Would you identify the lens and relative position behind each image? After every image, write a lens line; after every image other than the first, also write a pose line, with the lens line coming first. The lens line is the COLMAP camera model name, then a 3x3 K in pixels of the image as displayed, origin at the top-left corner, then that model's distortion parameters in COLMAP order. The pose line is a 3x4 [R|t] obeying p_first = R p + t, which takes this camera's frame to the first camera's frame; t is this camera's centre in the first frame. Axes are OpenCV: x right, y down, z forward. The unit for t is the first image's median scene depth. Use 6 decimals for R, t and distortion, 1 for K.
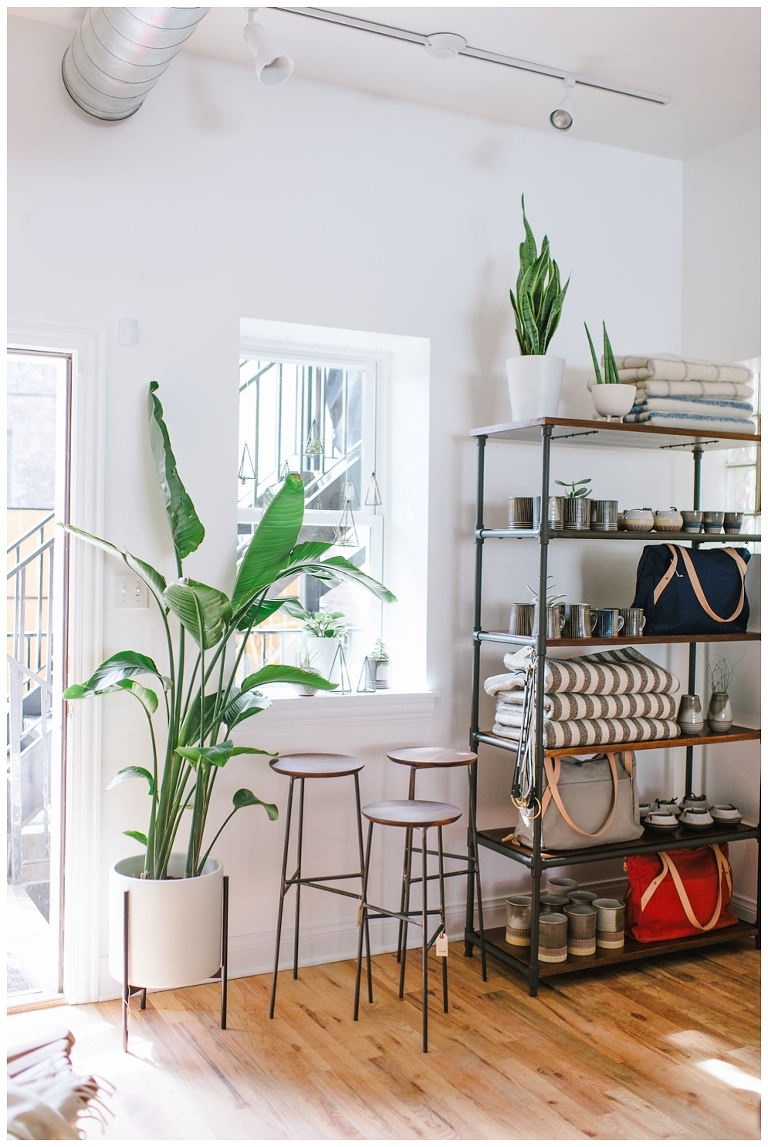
lens RADIAL K [[1145.9, 0, 384.0], [0, 1145.9, 573.5], [0, 0, 1]] dist [-0.075061, 0.021405]
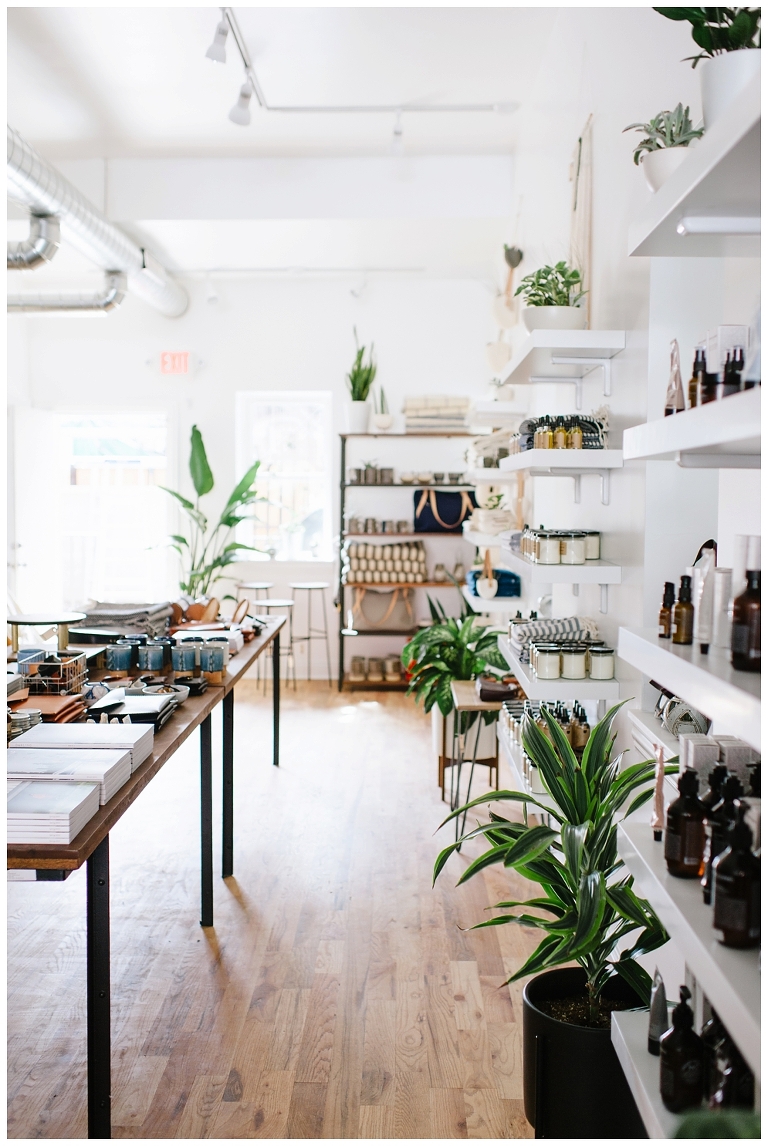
lens RADIAL K [[1136.8, 0, 384.0], [0, 1136.8, 573.0], [0, 0, 1]] dist [0.002952, 0.013399]
pose [[0.881847, 0.017754, -0.471201, 1.167556], [0.001976, 0.999143, 0.041343, 0.041476], [0.471531, -0.037389, 0.881057, -0.851994]]
